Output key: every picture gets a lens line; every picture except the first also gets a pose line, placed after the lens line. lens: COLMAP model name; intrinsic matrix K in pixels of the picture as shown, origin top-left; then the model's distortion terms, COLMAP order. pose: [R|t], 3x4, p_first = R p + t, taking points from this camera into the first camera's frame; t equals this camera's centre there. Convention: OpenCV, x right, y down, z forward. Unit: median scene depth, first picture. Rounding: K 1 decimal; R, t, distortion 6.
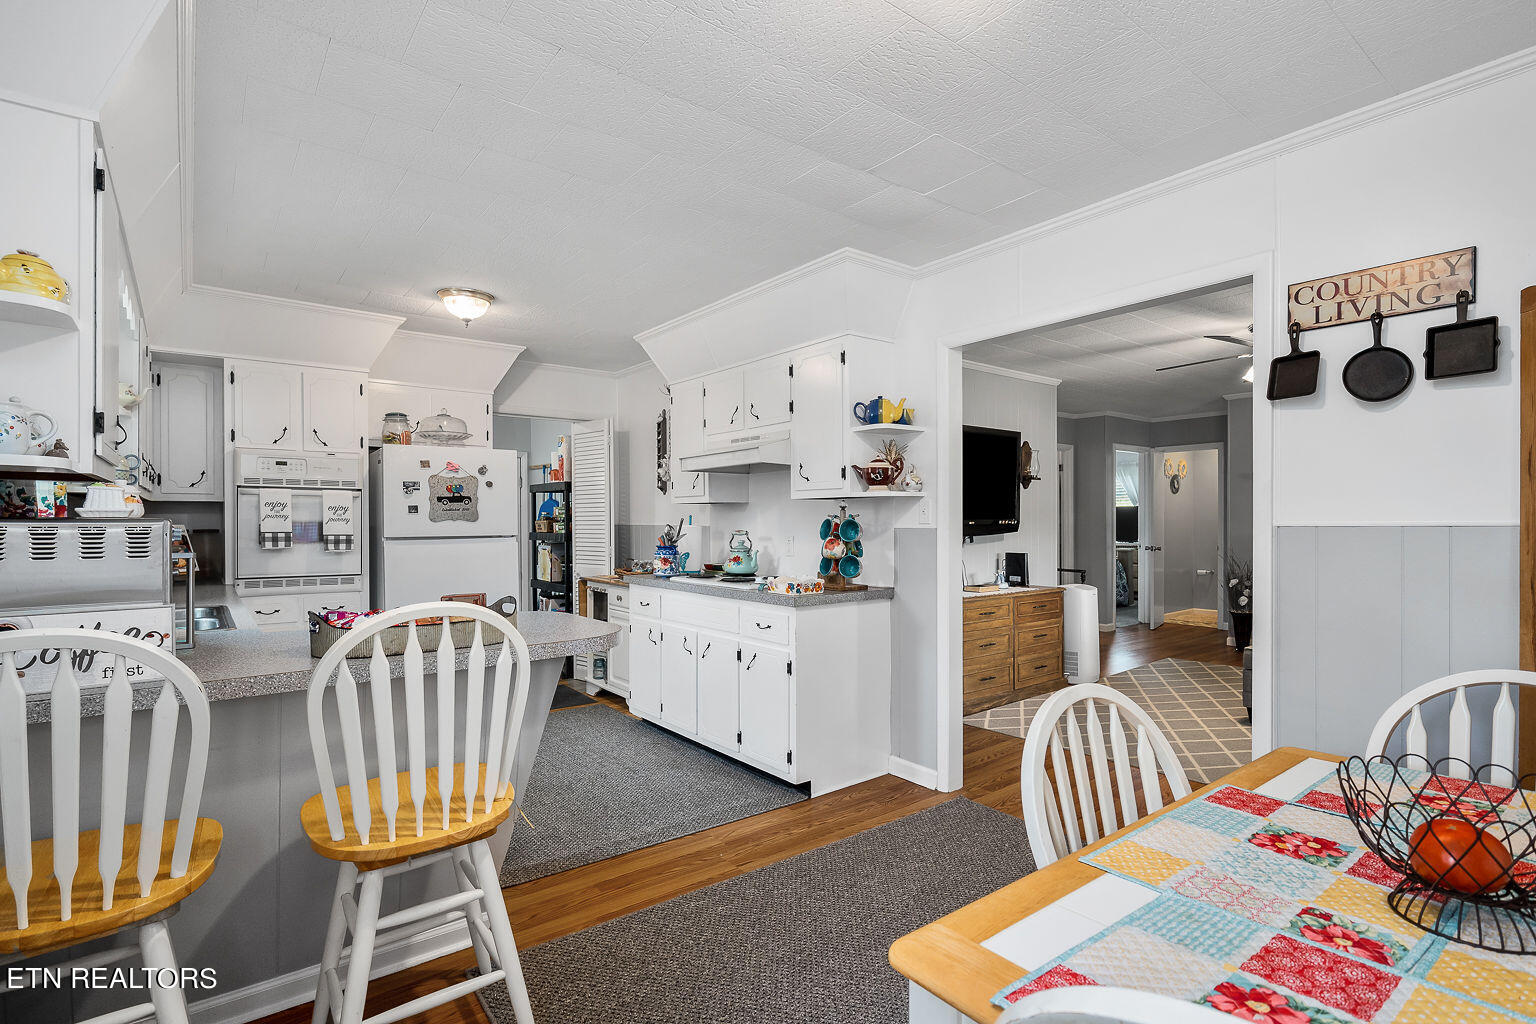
lens RADIAL K [[737.7, 0, 765.2], [0, 737.7, 516.8], [0, 0, 1]] dist [-0.001268, -0.000017]
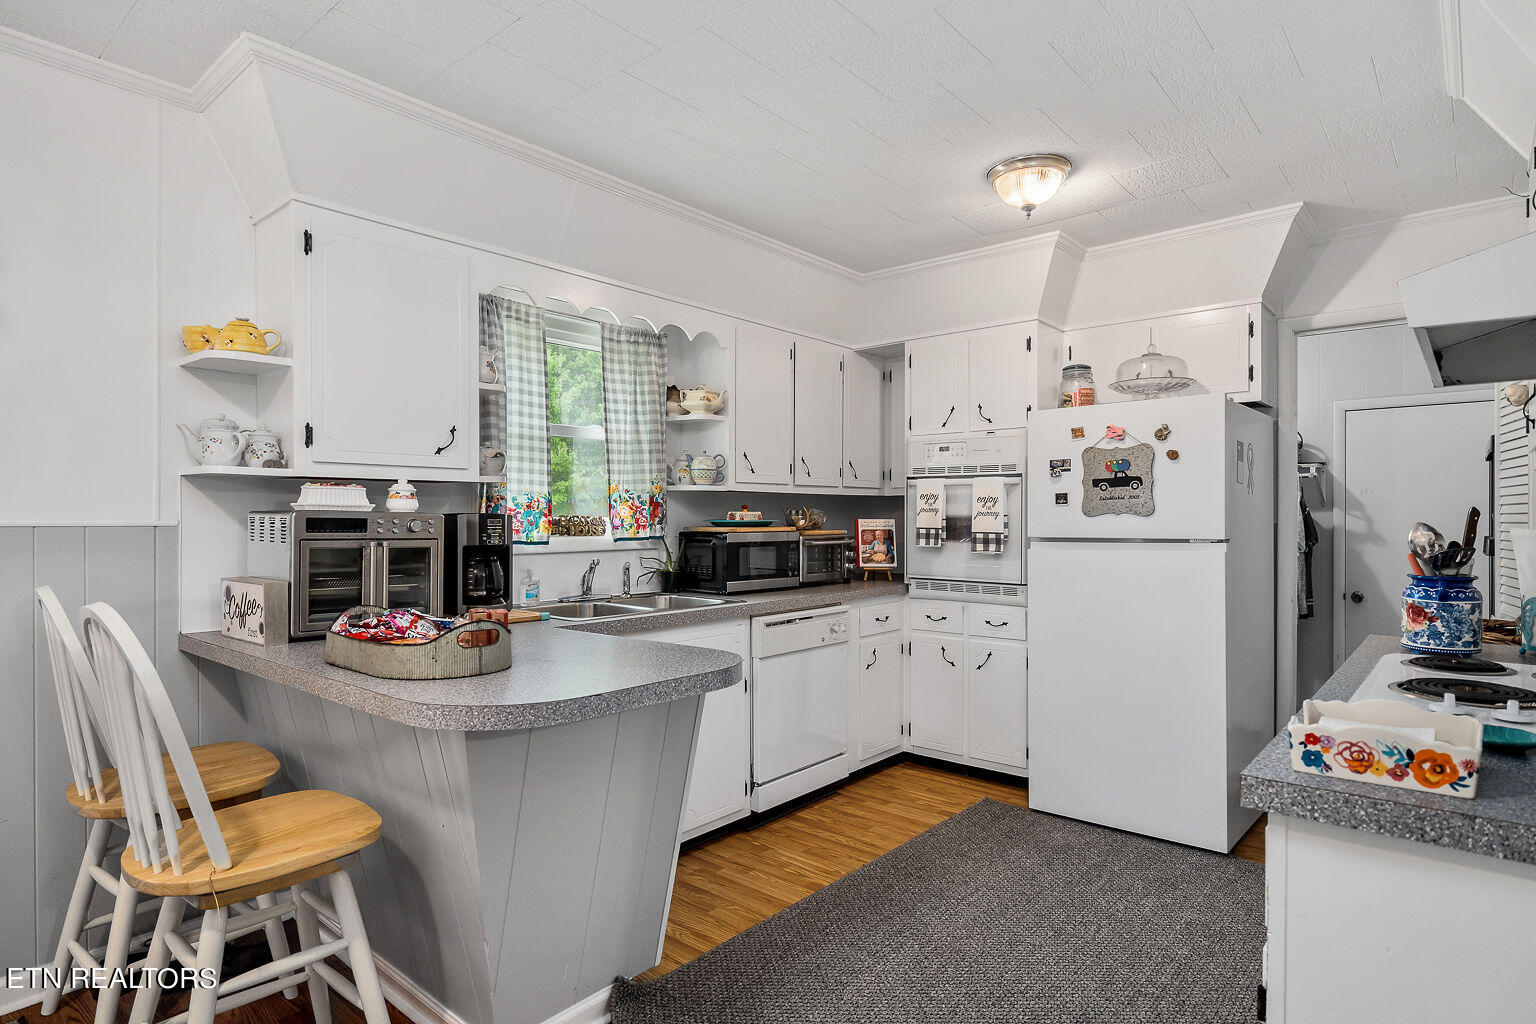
lens RADIAL K [[829.2, 0, 769.9], [0, 829.2, 519.6], [0, 0, 1]] dist [-0.001478, 0.000030]
pose [[0.200883, 0.004016, -0.979607, 0.252528], [0.006232, 0.999966, 0.005377, 0.004139], [0.979595, -0.007185, 0.200852, 0.583255]]
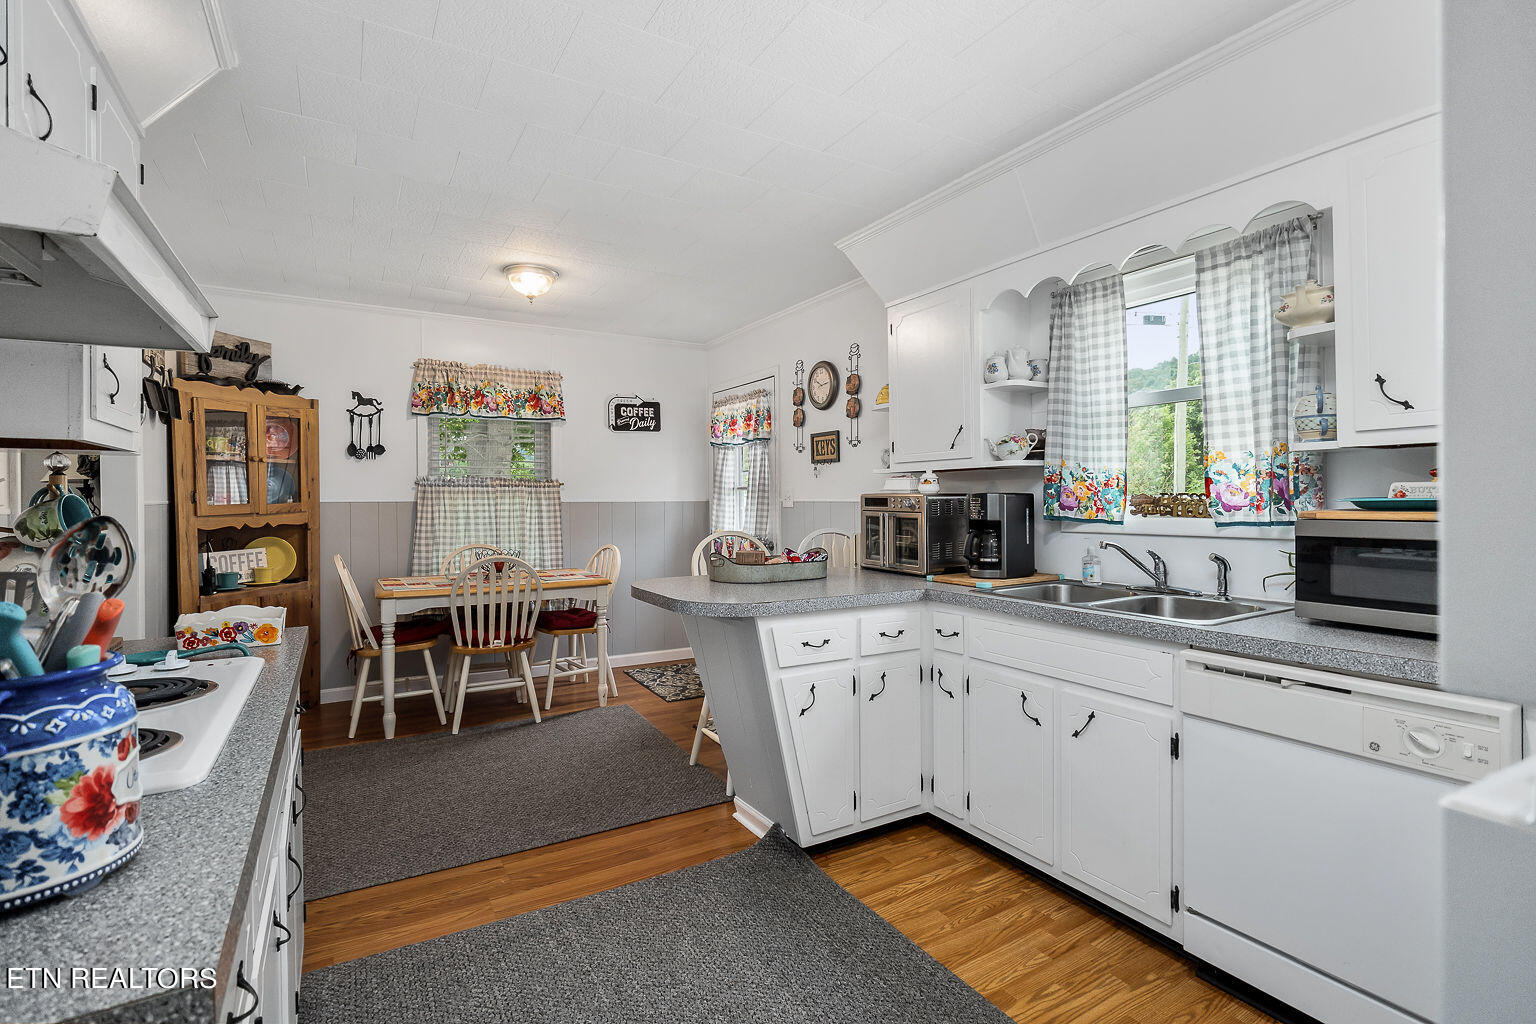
lens RADIAL K [[718.8, 0, 769.9], [0, 718.8, 503.6], [0, 0, 1]] dist [-0.003312, -0.000747]
pose [[-0.992608, 0.006796, 0.121171, -0.314844], [0.006892, 0.999976, 0.000378, 0.009420], [-0.121166, 0.001210, -0.992632, 1.191799]]
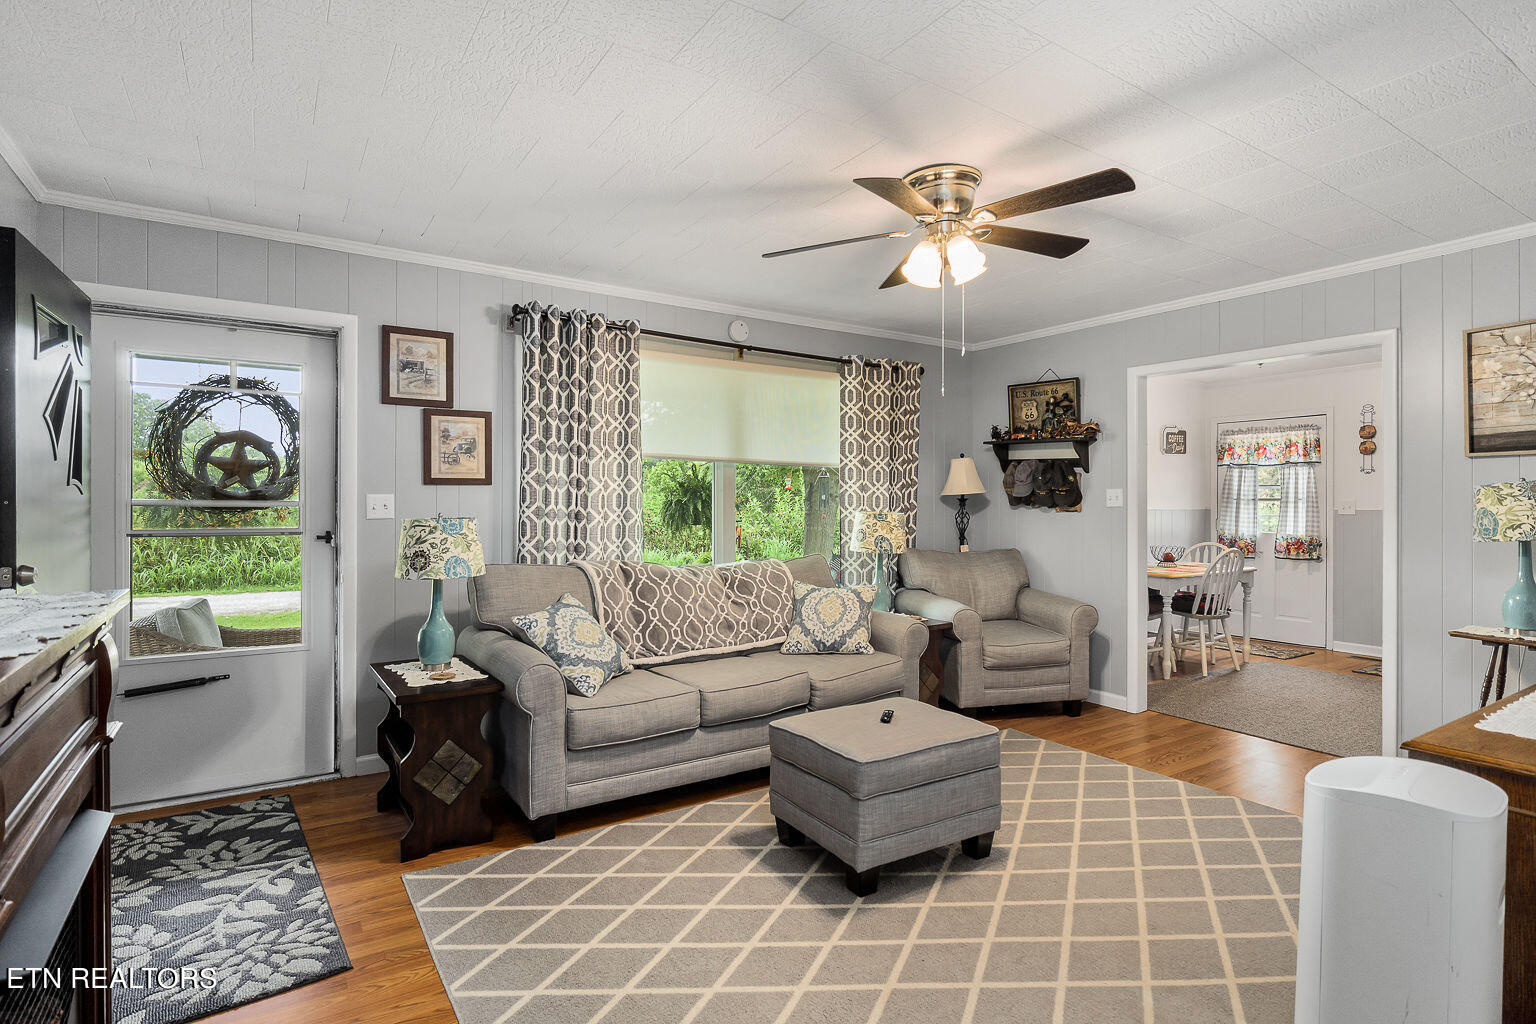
lens RADIAL K [[774.9, 0, 764.8], [0, 774.9, 502.9], [0, 0, 1]] dist [-0.011510, -0.000294]
pose [[-0.996268, 0.001771, 0.086299, 0.843315], [0.001052, 0.999964, -0.008377, 0.003180], [-0.086310, -0.008255, -0.996234, 1.756639]]
